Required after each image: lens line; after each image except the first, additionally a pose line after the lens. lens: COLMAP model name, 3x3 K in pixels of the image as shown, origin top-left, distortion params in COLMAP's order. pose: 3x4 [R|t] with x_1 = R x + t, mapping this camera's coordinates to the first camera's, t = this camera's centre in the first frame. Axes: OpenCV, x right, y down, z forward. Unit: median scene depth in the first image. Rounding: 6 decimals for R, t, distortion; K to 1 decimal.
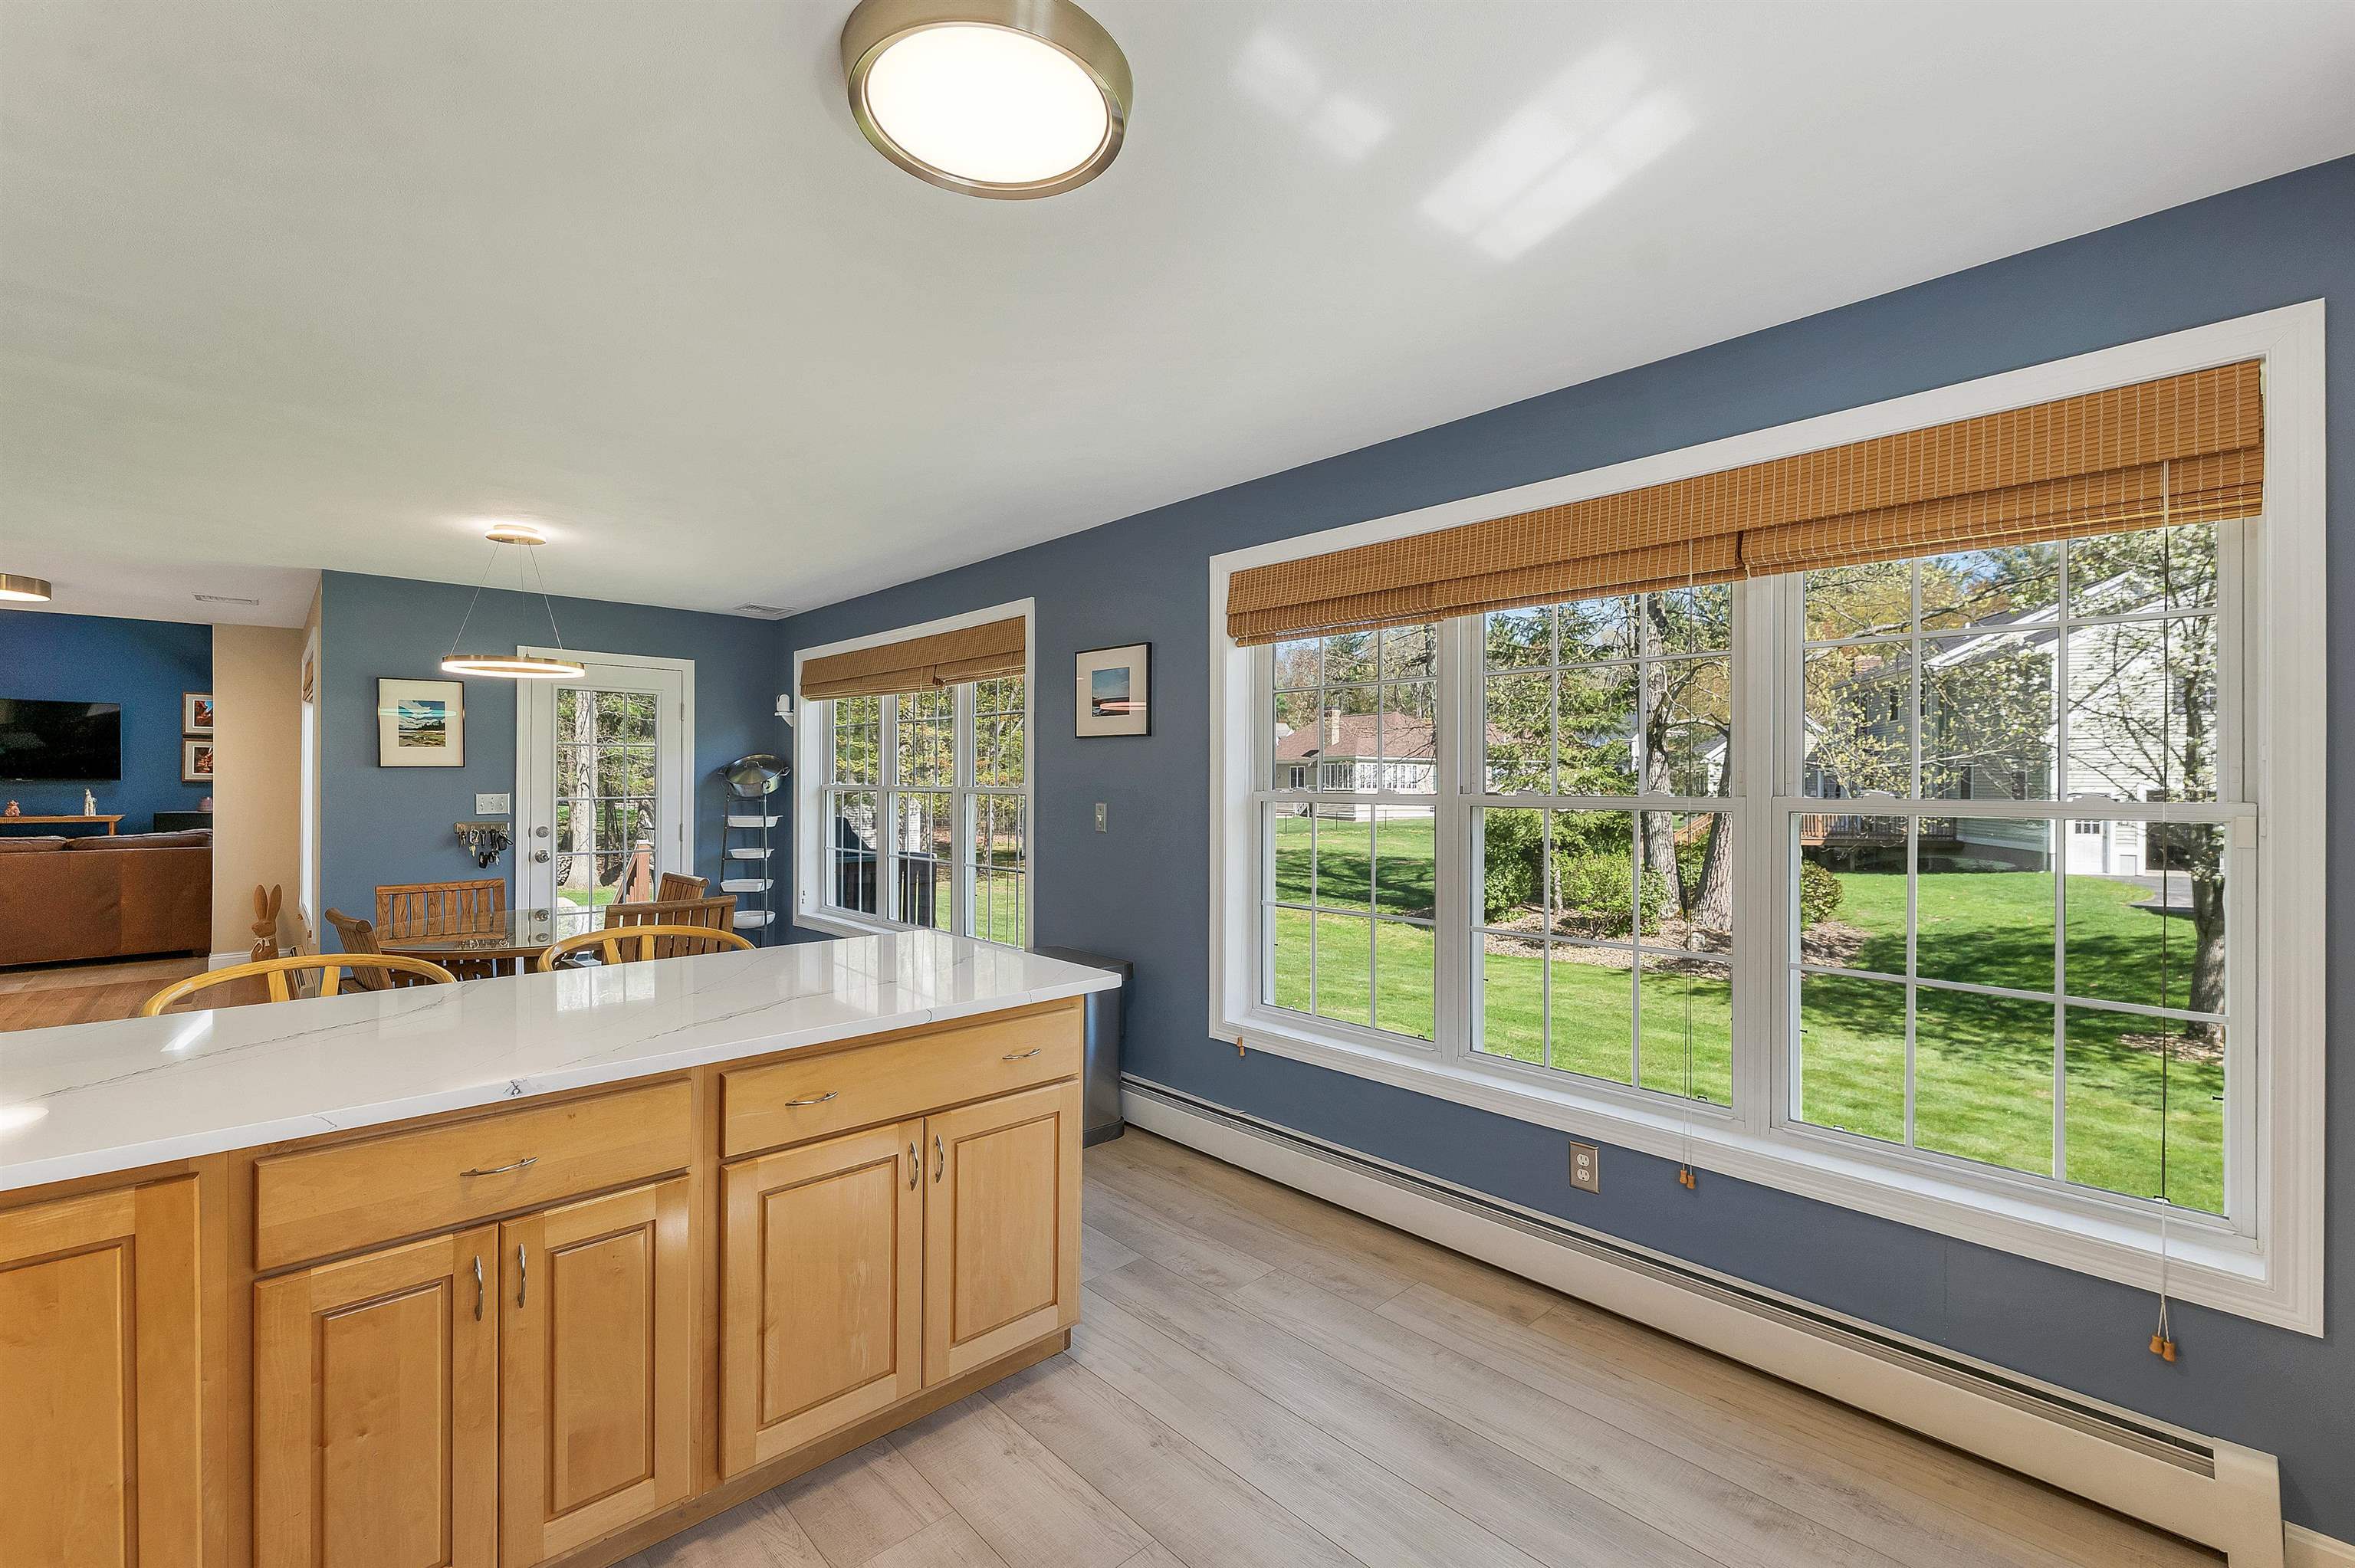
lens RADIAL K [[1017.0, 0, 1180.3], [0, 1017.0, 782.8], [0, 0, 1]] dist [-0.000074, 0.000008]
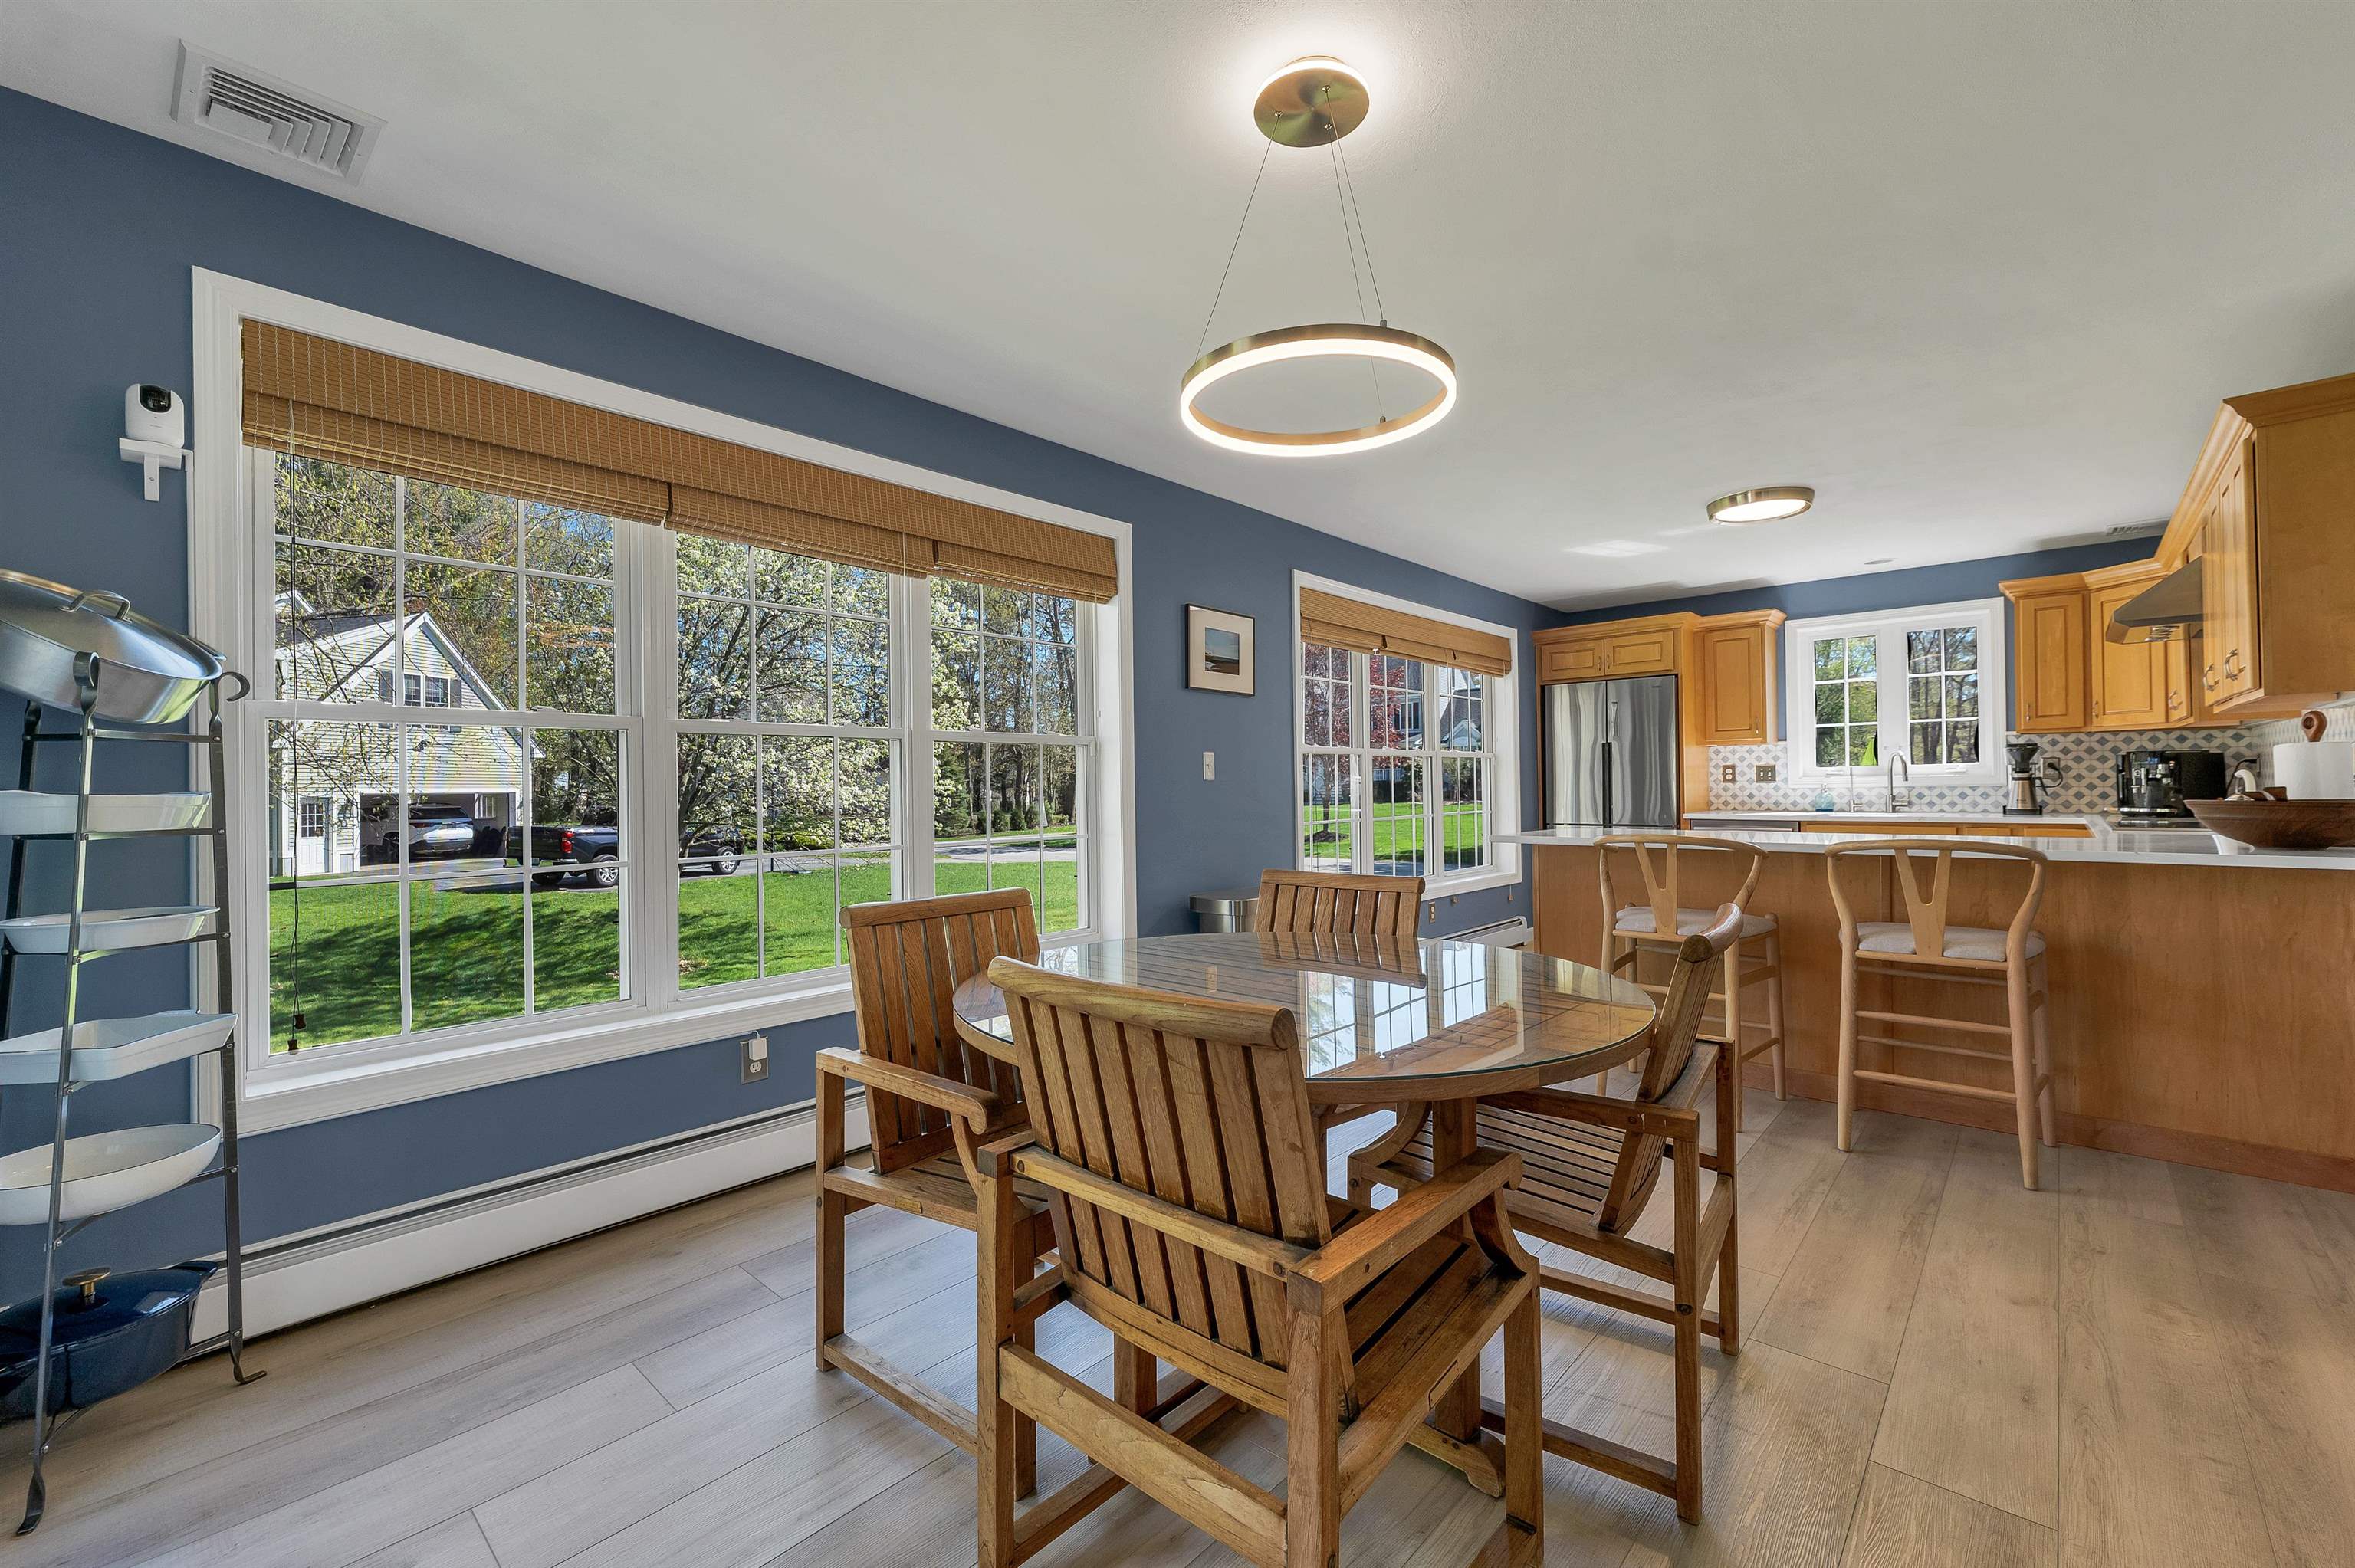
lens RADIAL K [[948.5, 0, 1178.2], [0, 948.5, 785.0], [0, 0, 1]] dist [0.005255, 0.000184]
pose [[-0.056289, 0.001899, 0.998413, -0.878385], [0.011462, 0.999934, -0.001256, 0.043950], [-0.998349, 0.011373, -0.056307, 0.898973]]
